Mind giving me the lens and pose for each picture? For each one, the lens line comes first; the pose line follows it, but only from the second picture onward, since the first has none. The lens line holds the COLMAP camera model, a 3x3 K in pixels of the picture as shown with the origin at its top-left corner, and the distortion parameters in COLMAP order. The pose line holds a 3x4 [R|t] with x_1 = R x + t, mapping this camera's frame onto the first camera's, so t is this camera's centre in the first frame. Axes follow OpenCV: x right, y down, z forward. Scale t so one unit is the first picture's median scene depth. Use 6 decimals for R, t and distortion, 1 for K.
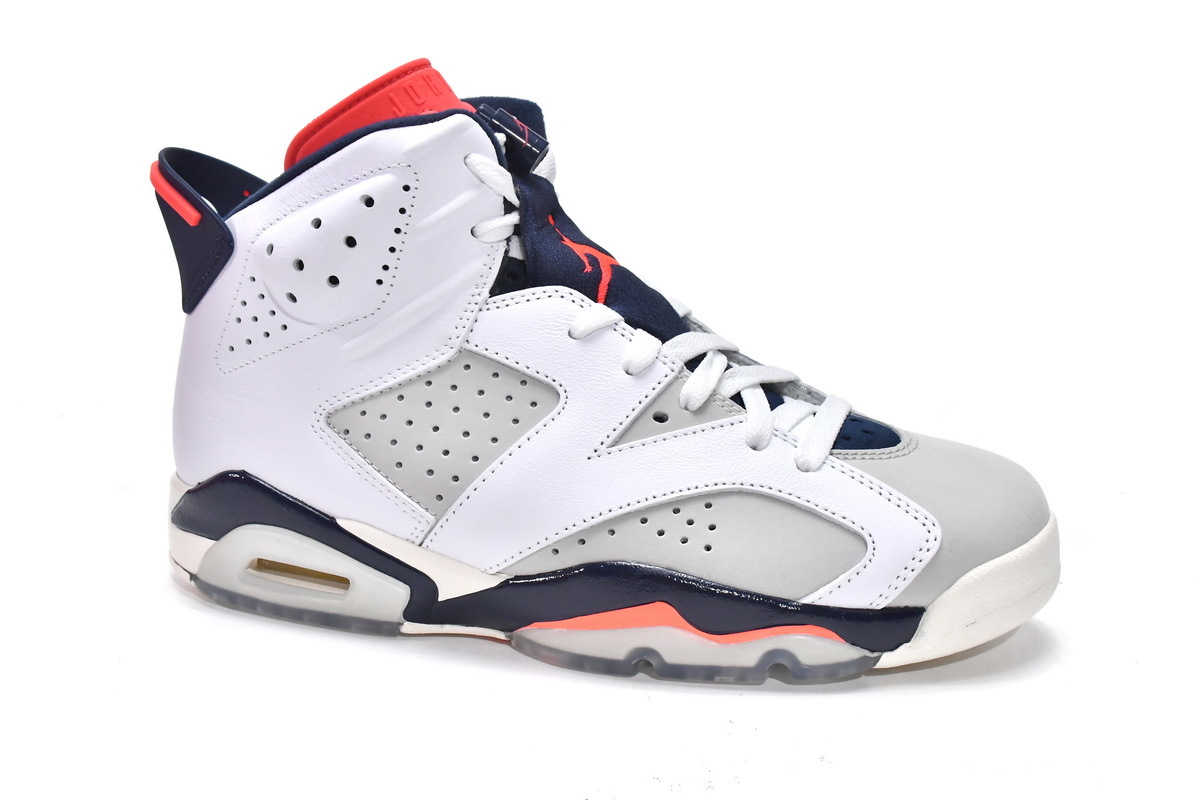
lens RADIAL K [[1389.5, 0, 599.0], [0, 1389.5, 401.6], [0, 0, 1]] dist [0.003953, 0.000000]
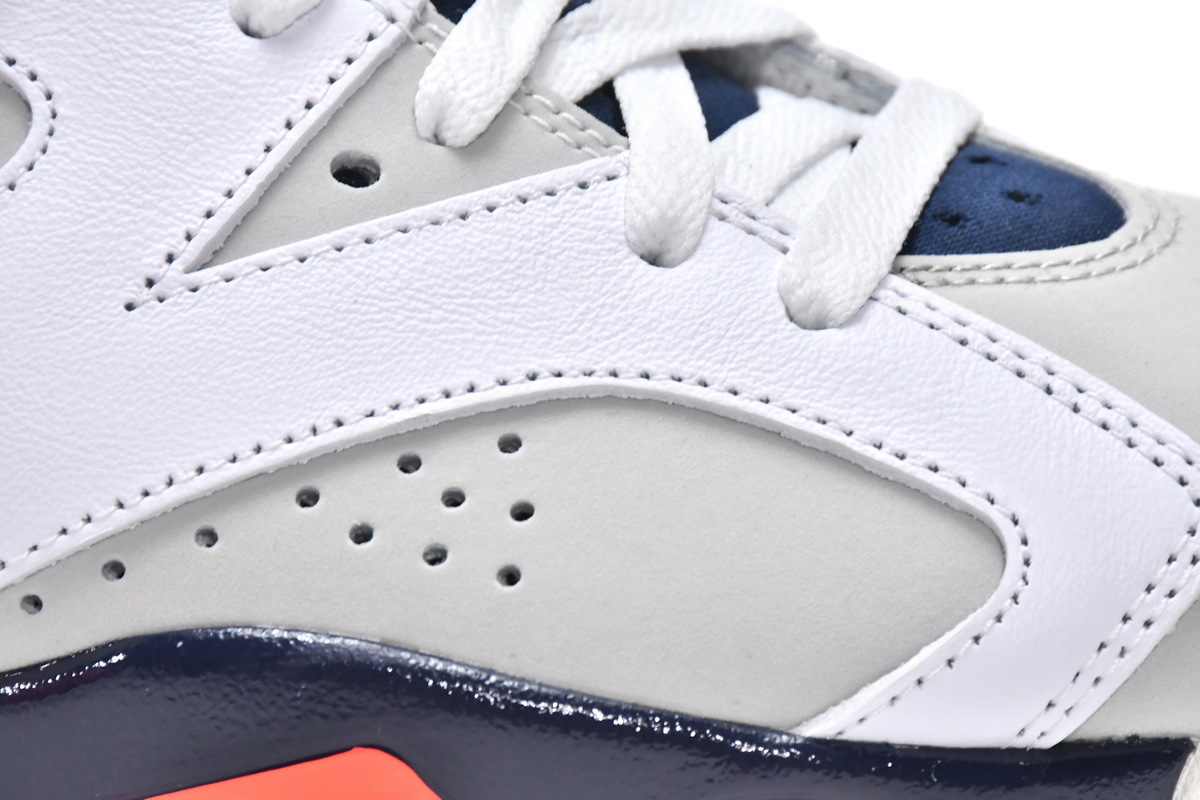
lens RADIAL K [[5307.9, 0, 601.1], [0, 5307.9, 401.2], [0, 0, 1]] dist [0.100710, 0.000000]
pose [[0.997828, -0.031193, 0.058022, 0.028278], [0.027747, 0.997856, 0.059279, -0.006086], [-0.059747, -0.057541, 0.996554, -0.203509]]
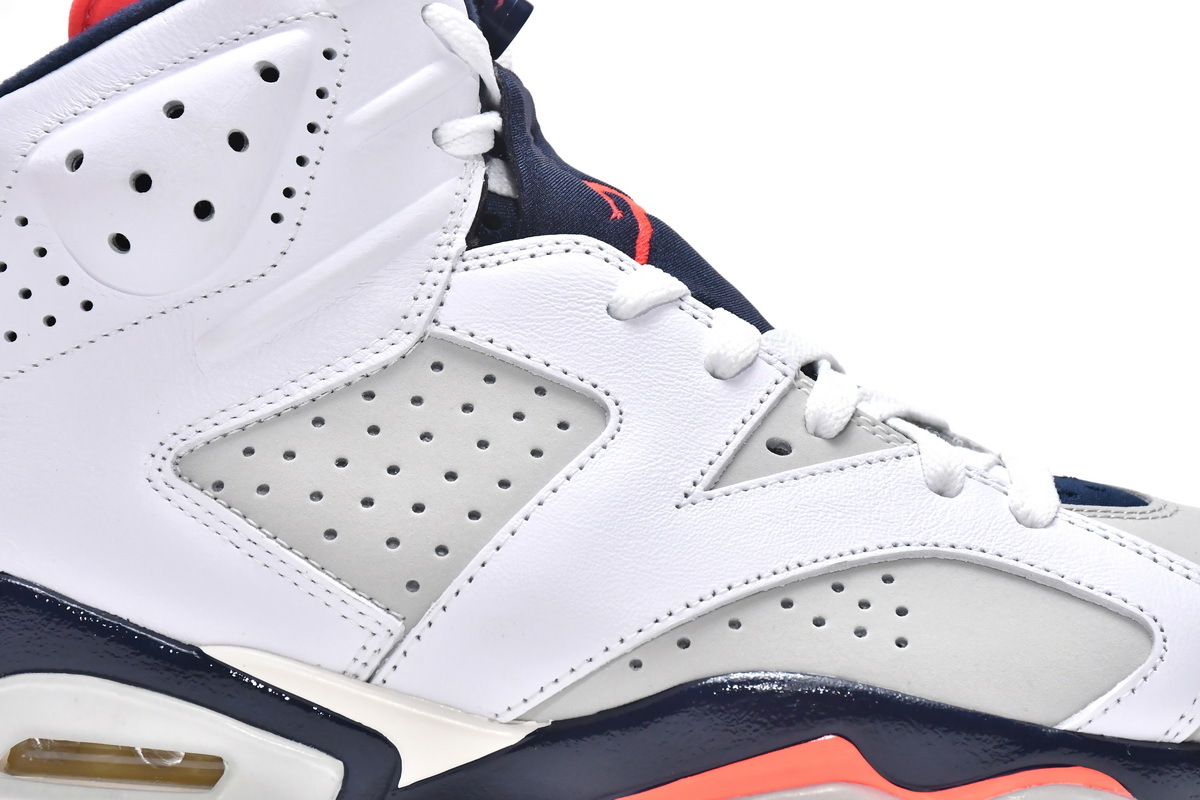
lens RADIAL K [[3306.0, 0, 602.9], [0, 3306.0, 400.2], [0, 0, 1]] dist [-0.024498, 0.000000]
pose [[0.966834, 0.003138, 0.255385, -0.375701], [0.048913, 0.979142, -0.197204, 0.258547], [-0.250677, 0.203155, 0.946514, -0.284190]]
